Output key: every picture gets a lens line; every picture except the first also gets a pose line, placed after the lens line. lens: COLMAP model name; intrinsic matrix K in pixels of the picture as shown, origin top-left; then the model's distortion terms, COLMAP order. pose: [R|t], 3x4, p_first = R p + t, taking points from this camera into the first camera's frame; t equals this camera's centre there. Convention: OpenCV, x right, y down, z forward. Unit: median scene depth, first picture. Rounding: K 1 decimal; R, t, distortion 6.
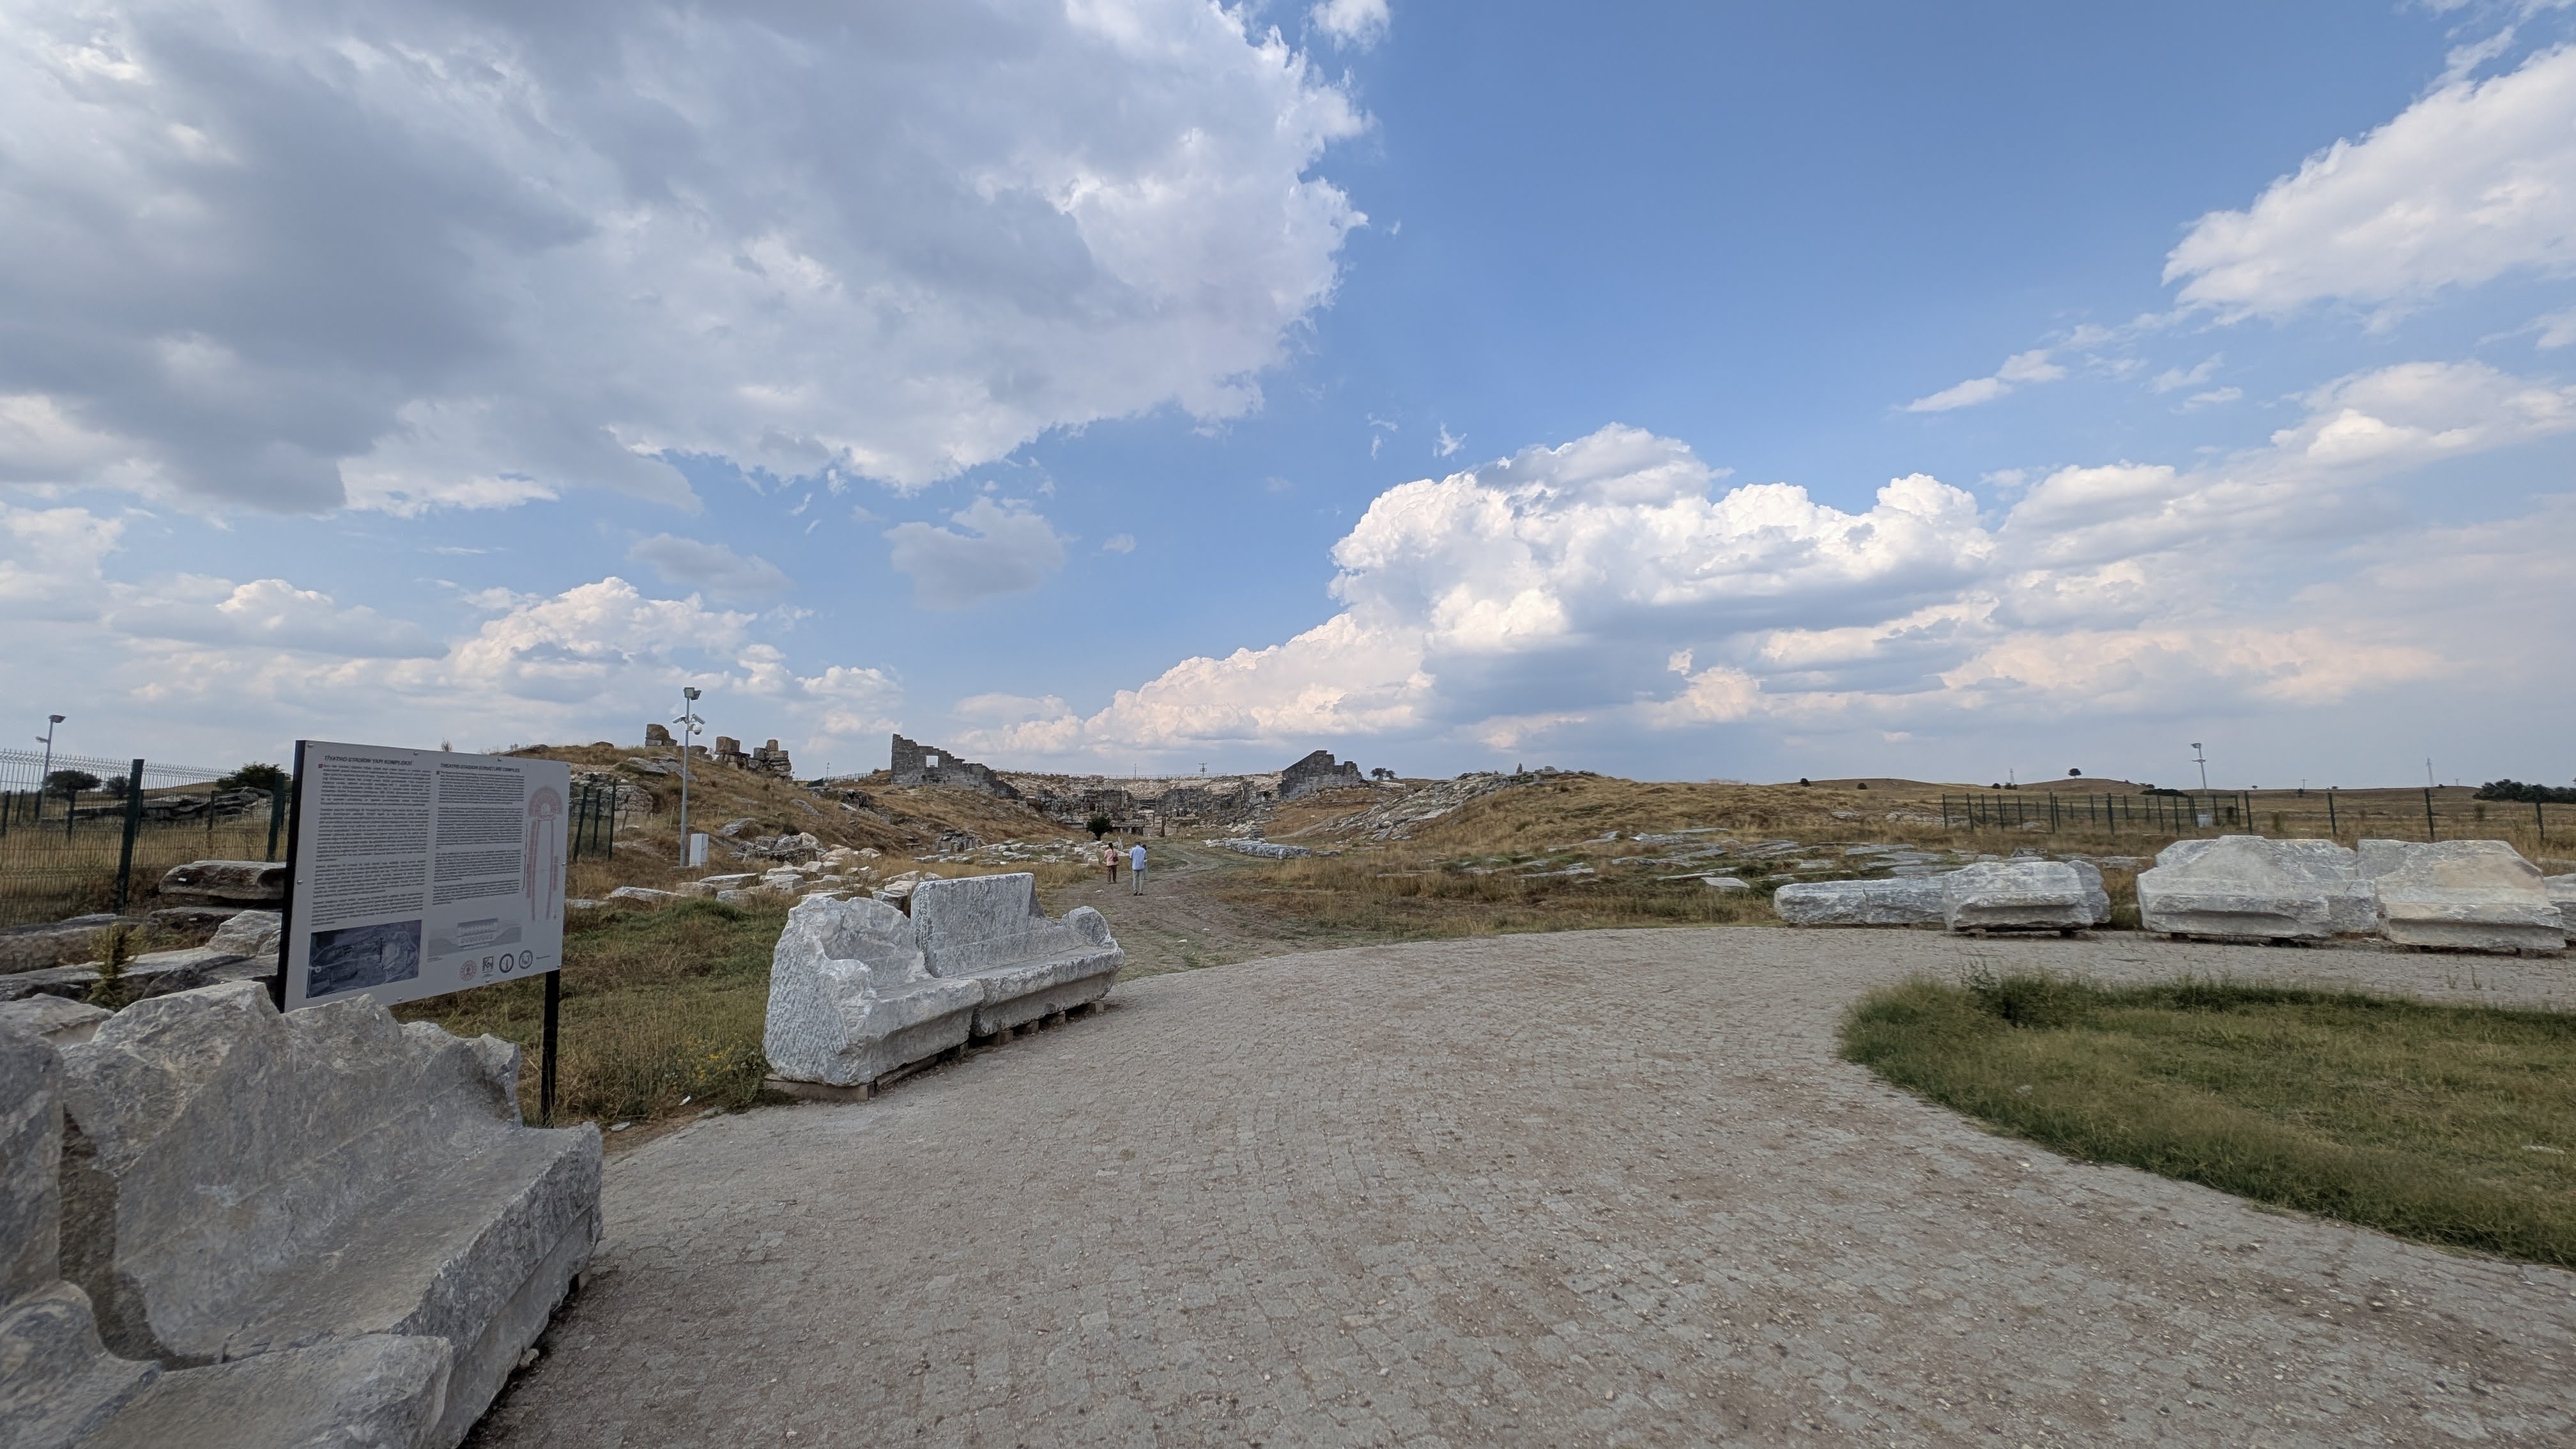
lens RADIAL K [[1045.6, 0, 1288.0], [0, 1045.6, 724.5], [0, 0, 1]] dist [0.000238, 0.000063]
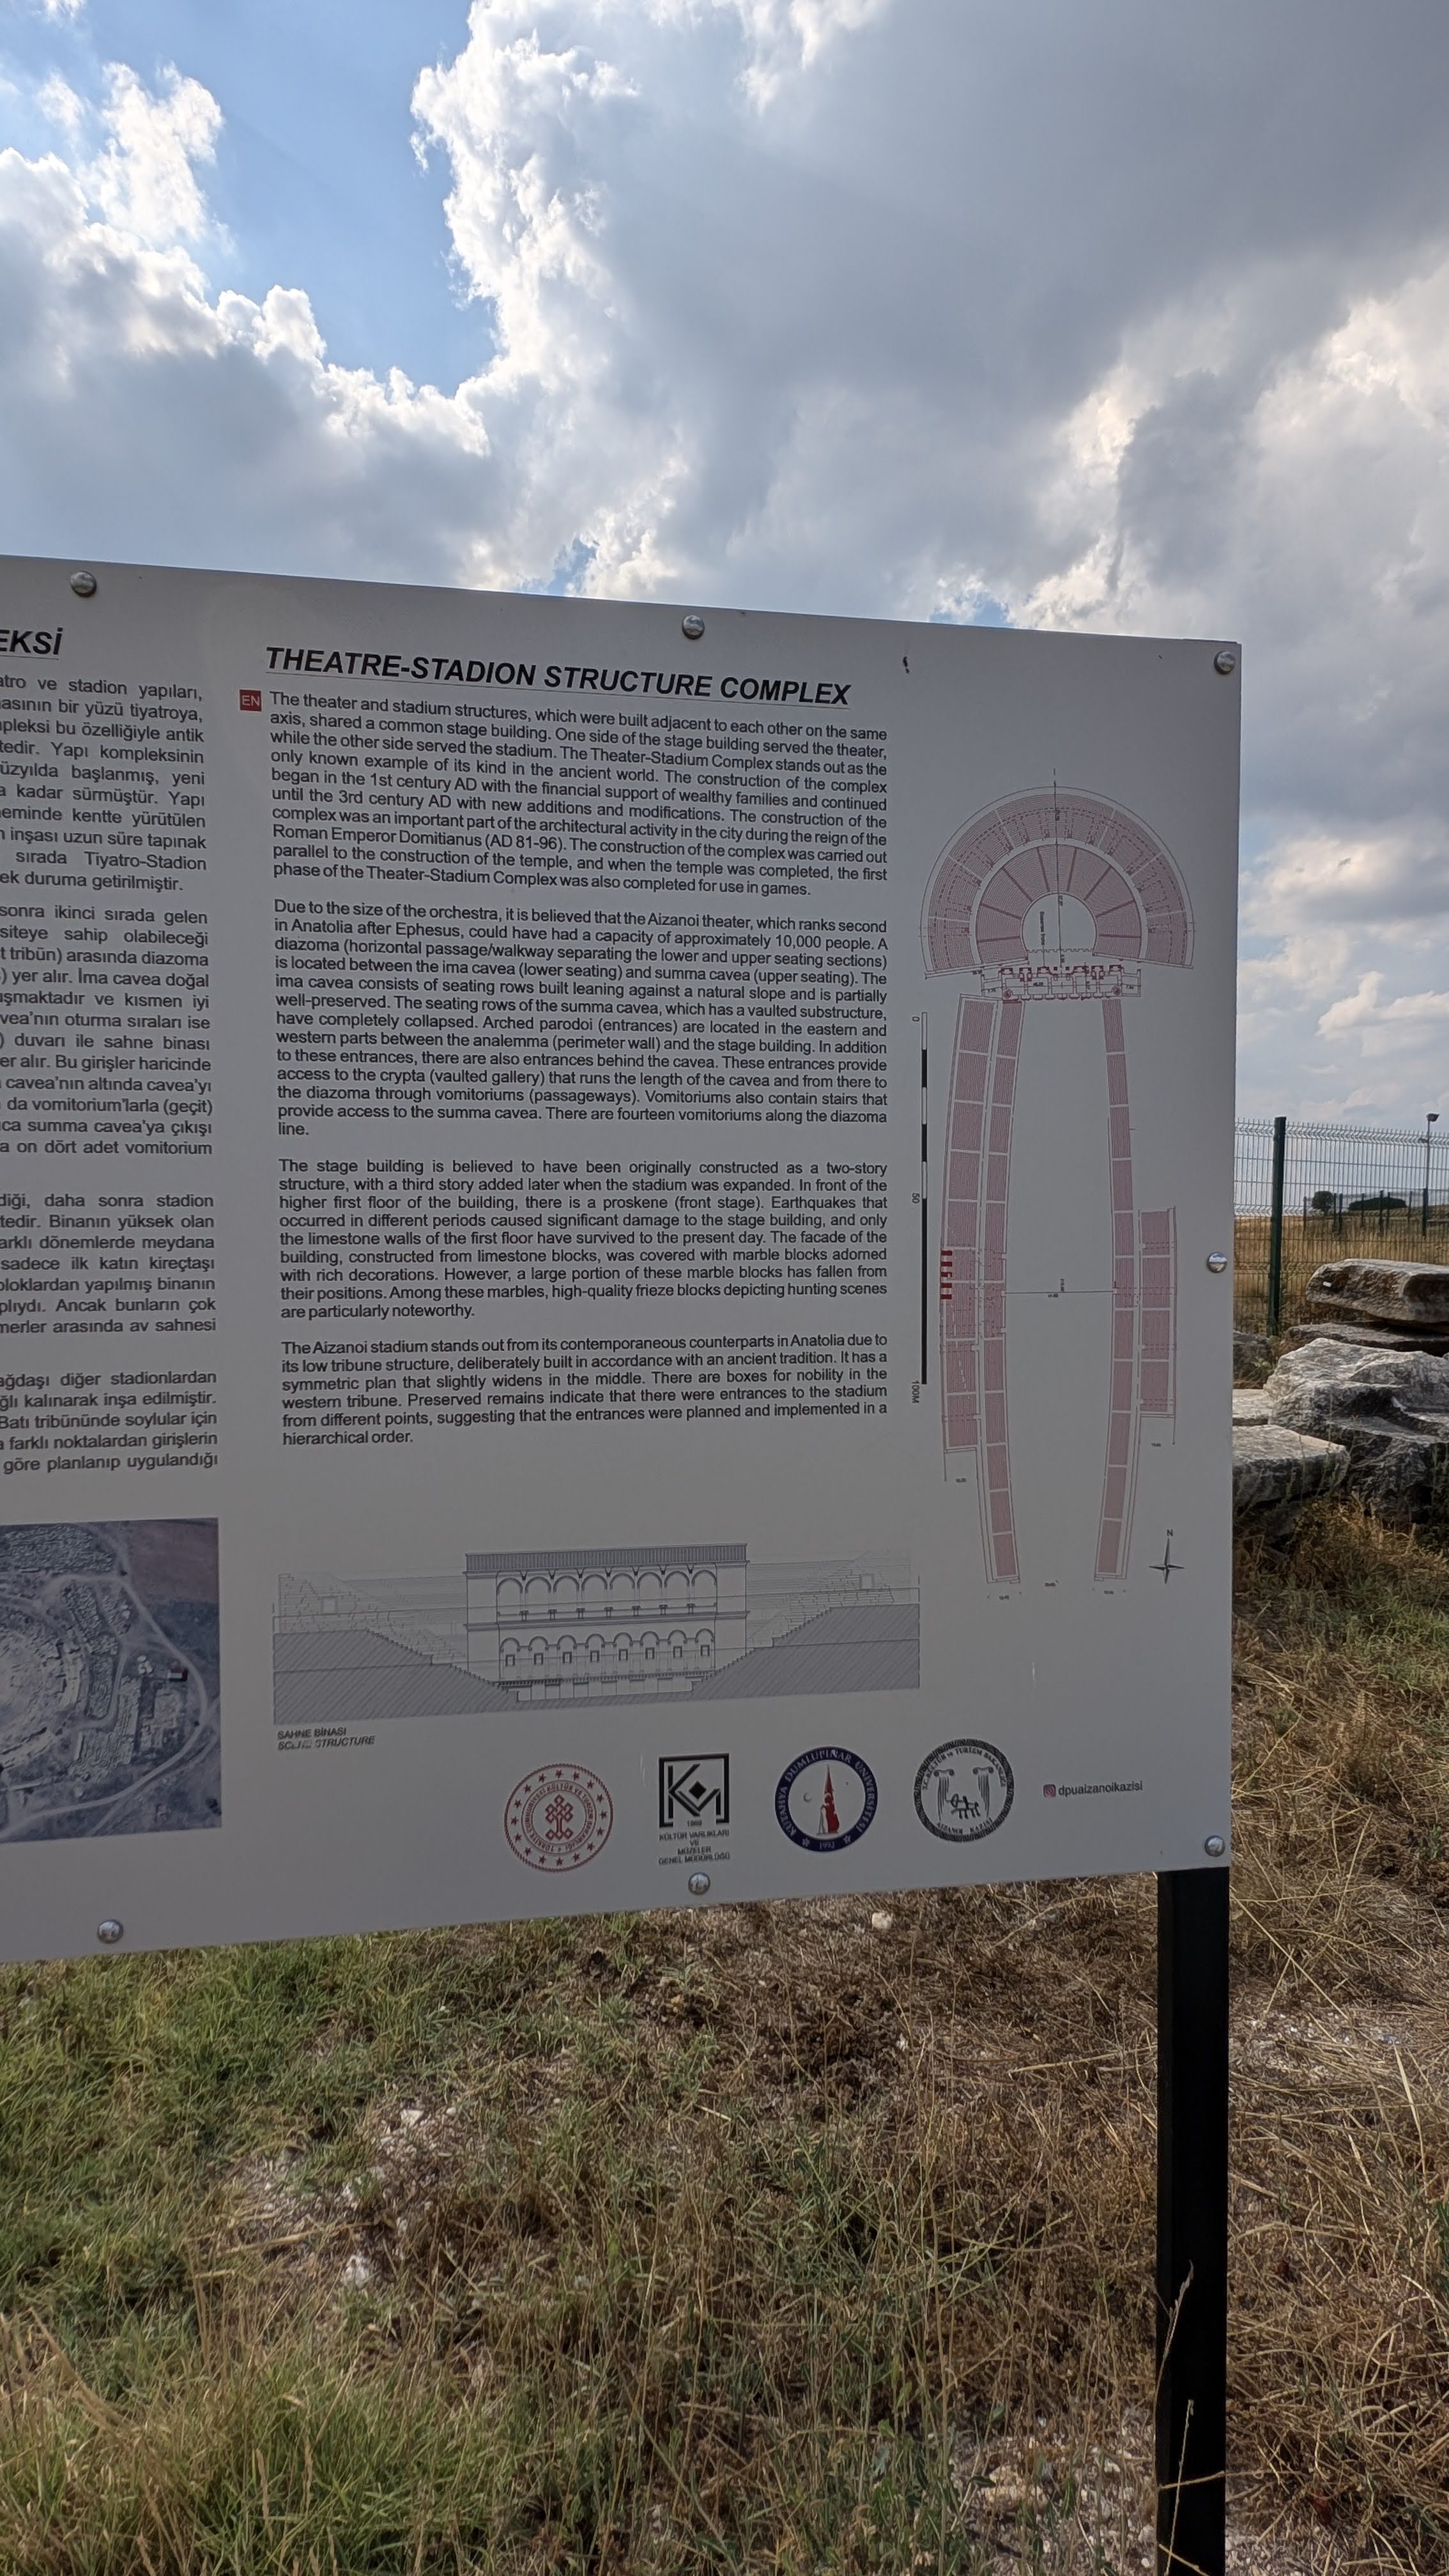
lens RADIAL K [[1309.0, 0, 724.5], [0, 1309.0, 1288.0], [0, 0, 1]] dist [-0.000335, -0.000004]
pose [[0.161149, 0.047193, -0.985801, -0.586083], [0.086013, 0.994384, 0.061664, 0.138578], [0.983175, -0.094729, 0.156185, 1.046942]]
